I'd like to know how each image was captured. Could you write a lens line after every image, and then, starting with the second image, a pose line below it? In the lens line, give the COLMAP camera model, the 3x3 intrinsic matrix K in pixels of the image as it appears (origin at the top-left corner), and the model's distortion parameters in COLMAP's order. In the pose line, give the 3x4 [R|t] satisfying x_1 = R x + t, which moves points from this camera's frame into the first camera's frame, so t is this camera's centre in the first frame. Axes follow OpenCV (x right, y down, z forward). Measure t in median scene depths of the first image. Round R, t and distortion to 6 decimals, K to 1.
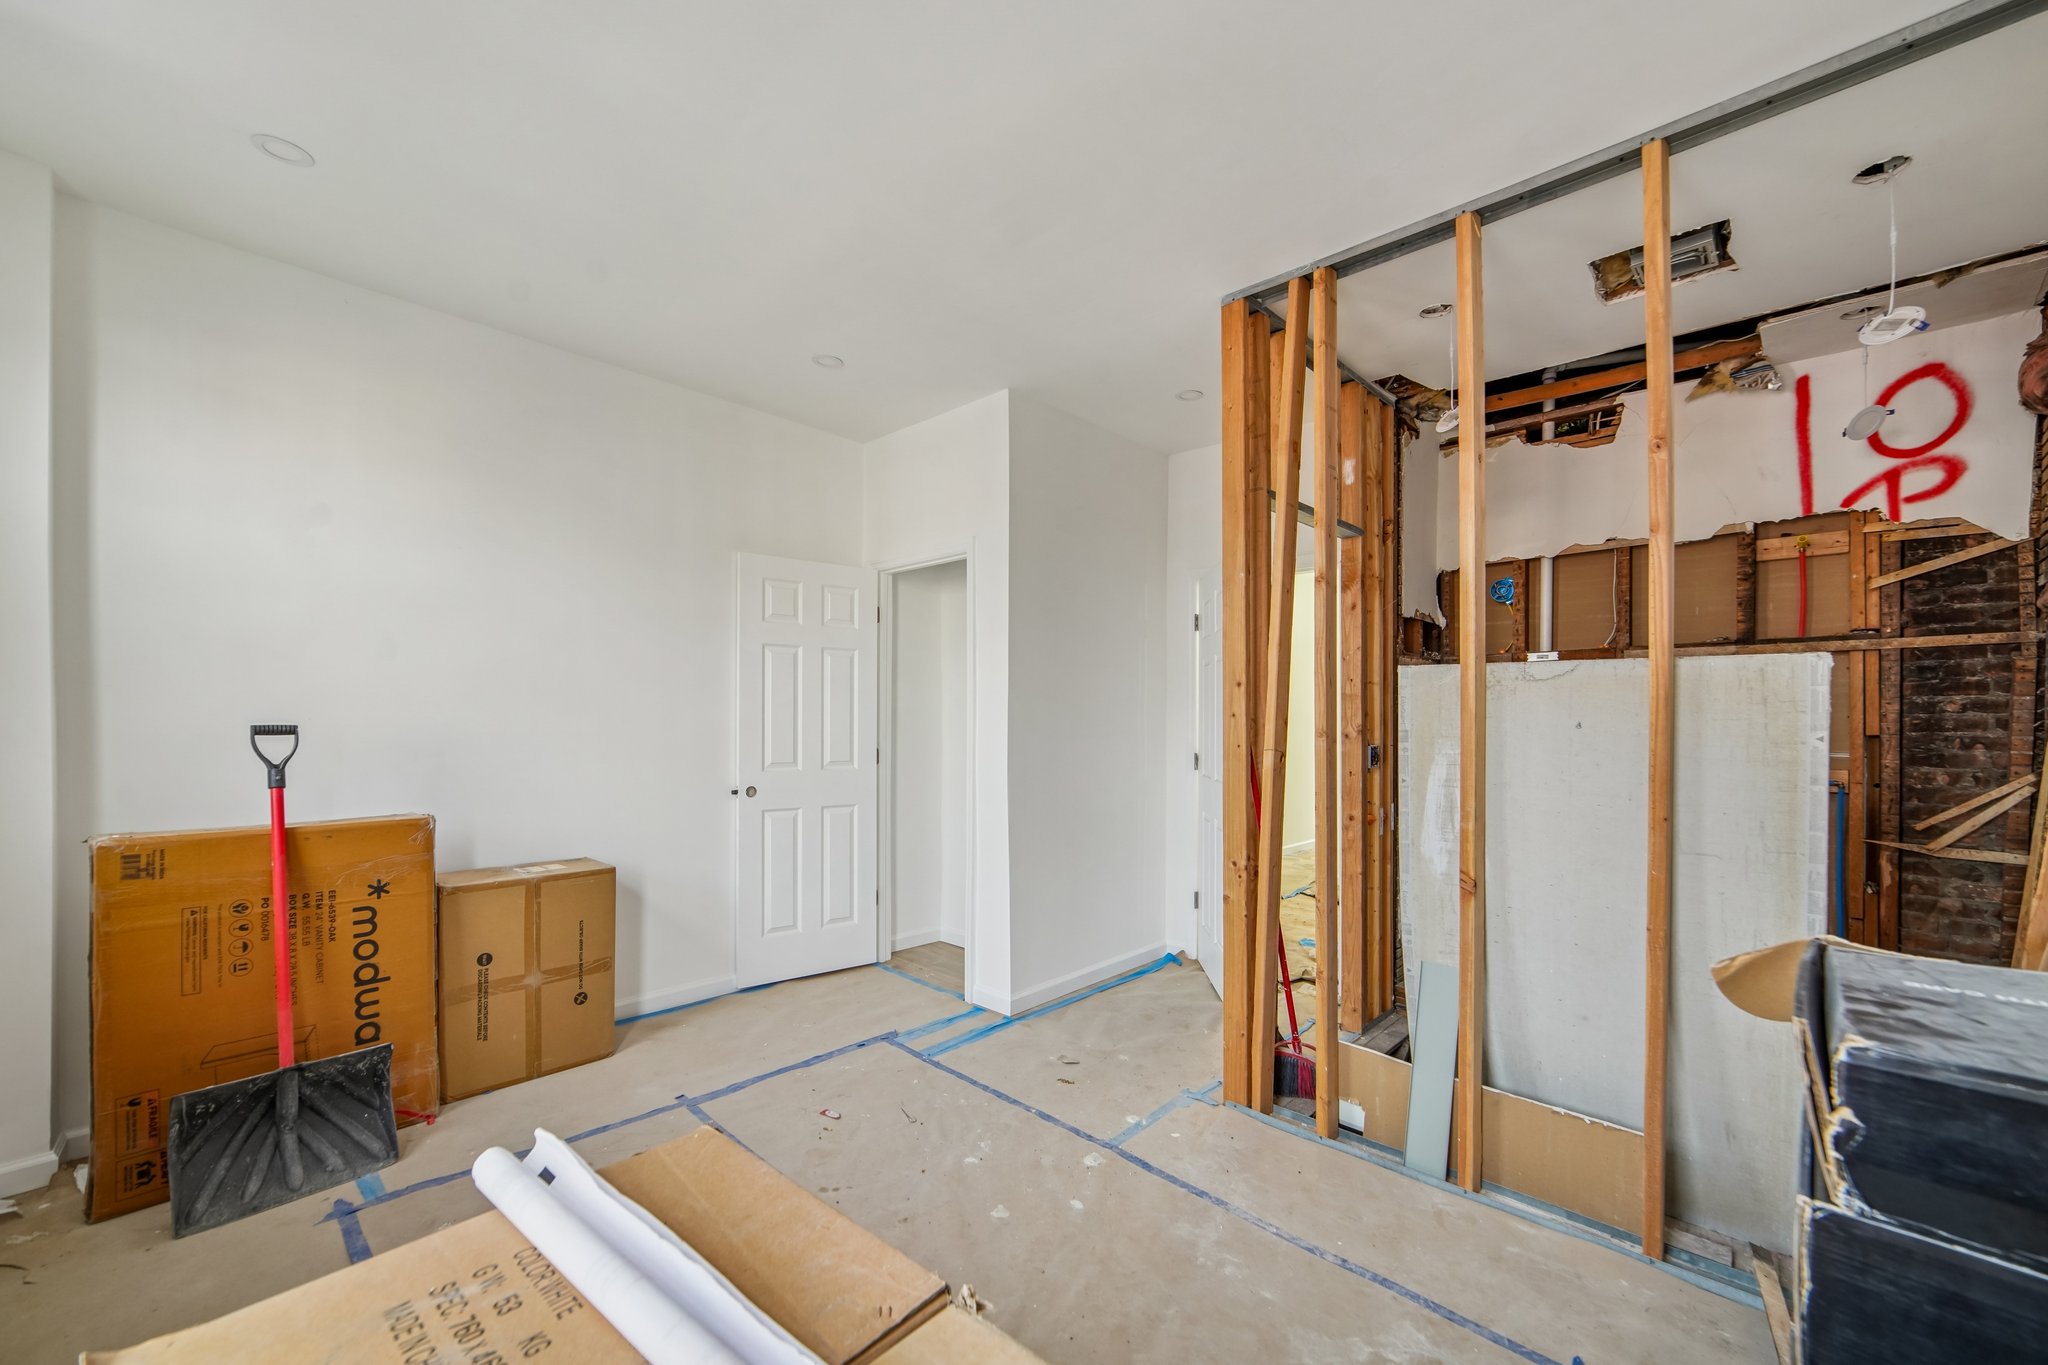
lens RADIAL K [[819.4, 0, 1021.5], [0, 819.4, 716.7], [0, 0, 1]] dist [-0.007432, 0.001442]
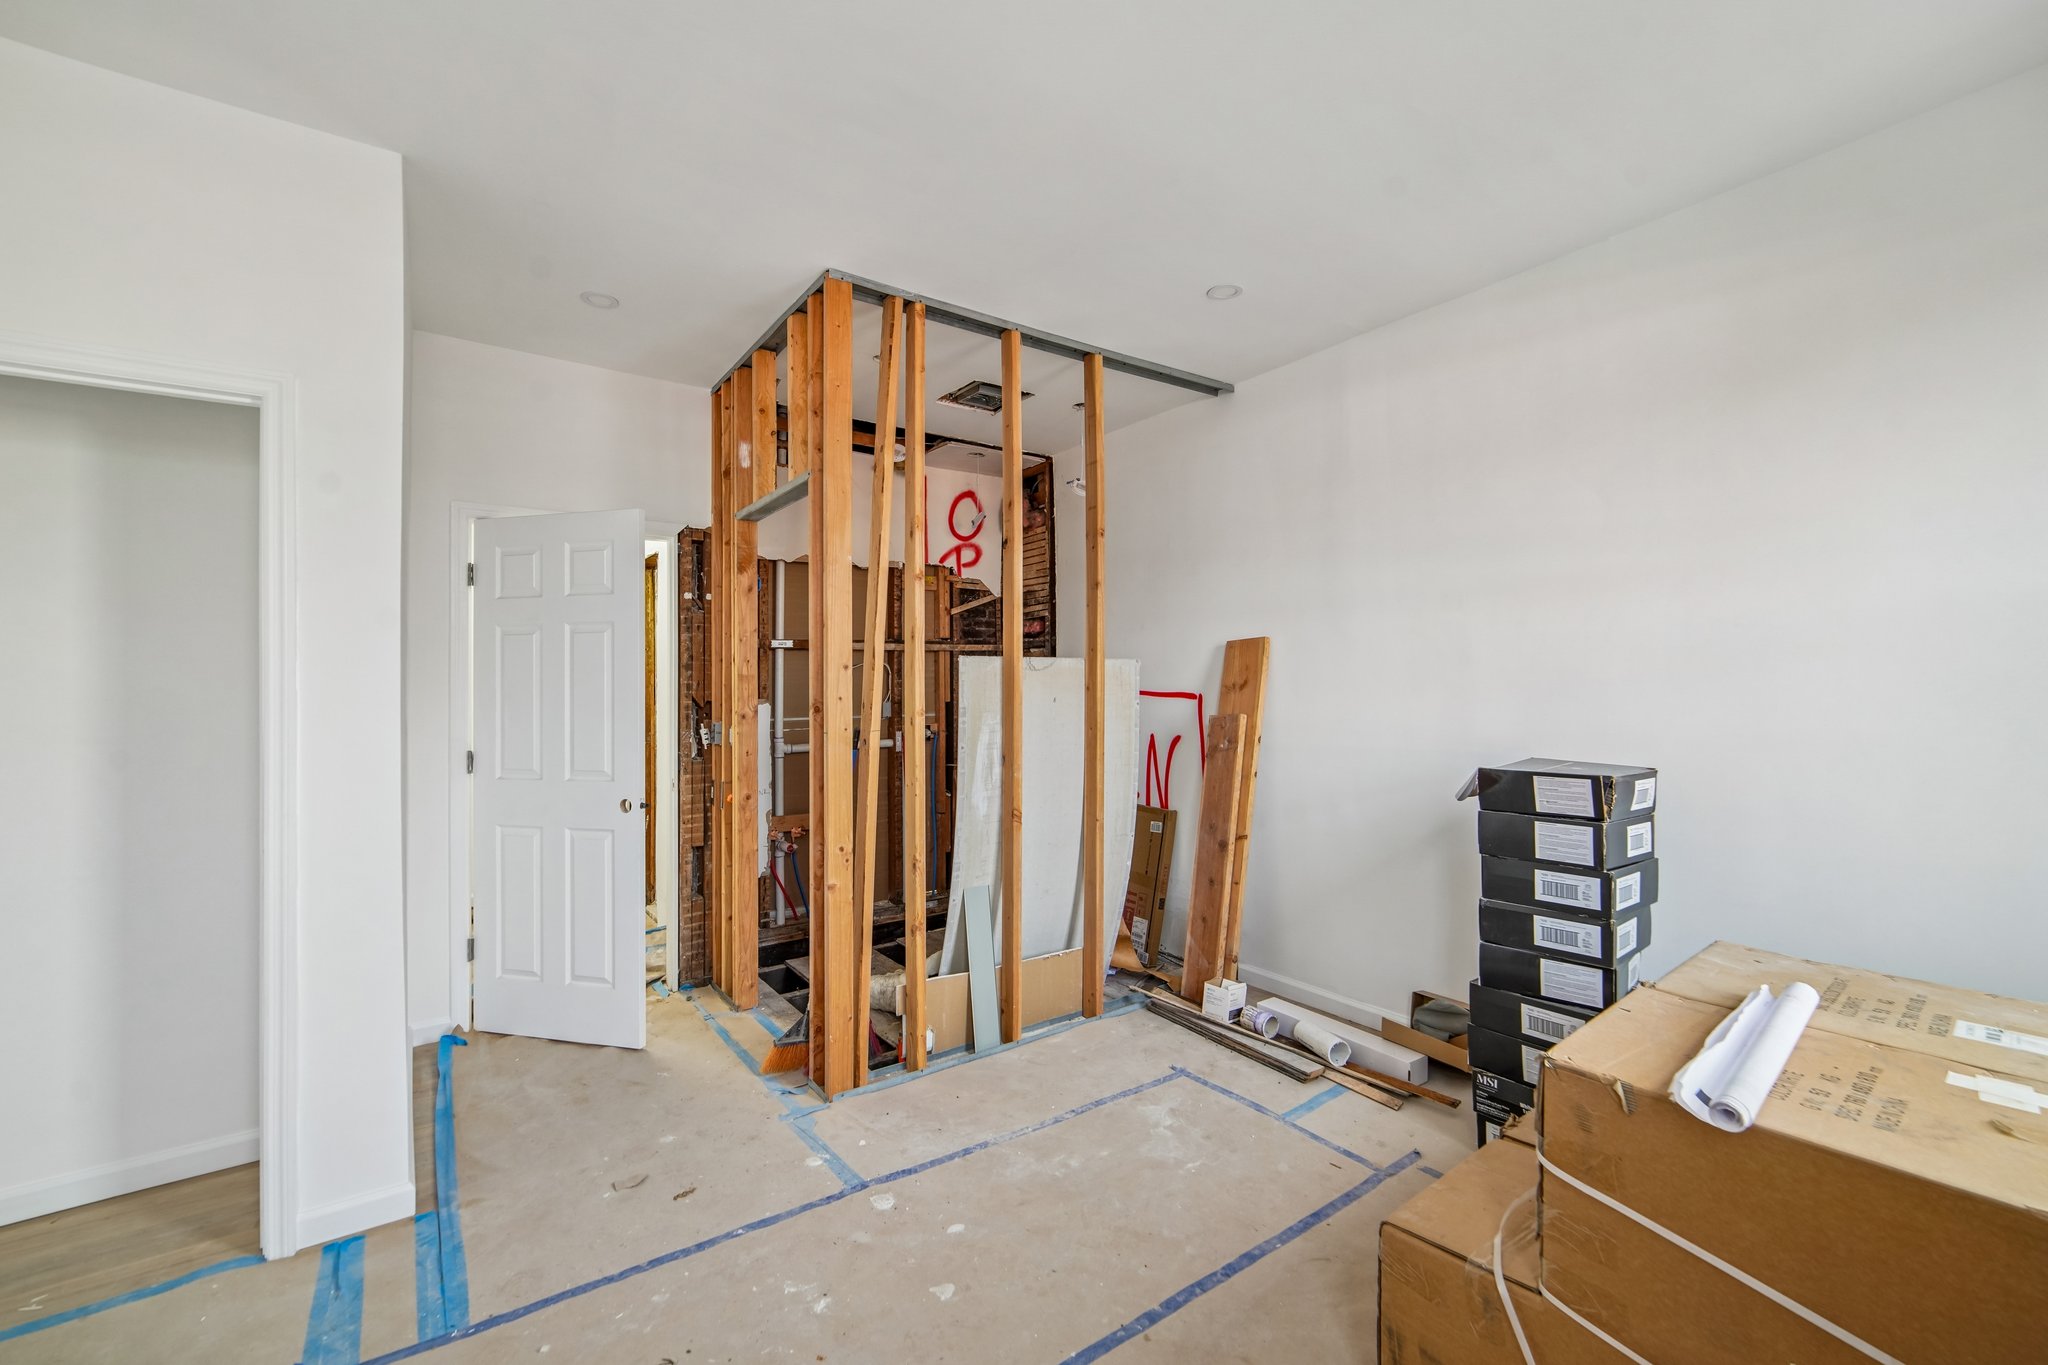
lens RADIAL K [[819.4, 0, 1024.6], [0, 819.4, 683.9], [0, 0, 1]] dist [-0.007432, 0.001442]
pose [[0.198203, -0.004857, 0.980149, -0.617831], [0.011905, 0.999926, 0.002548, -0.017756], [-0.980089, 0.011164, 0.198246, 0.549256]]
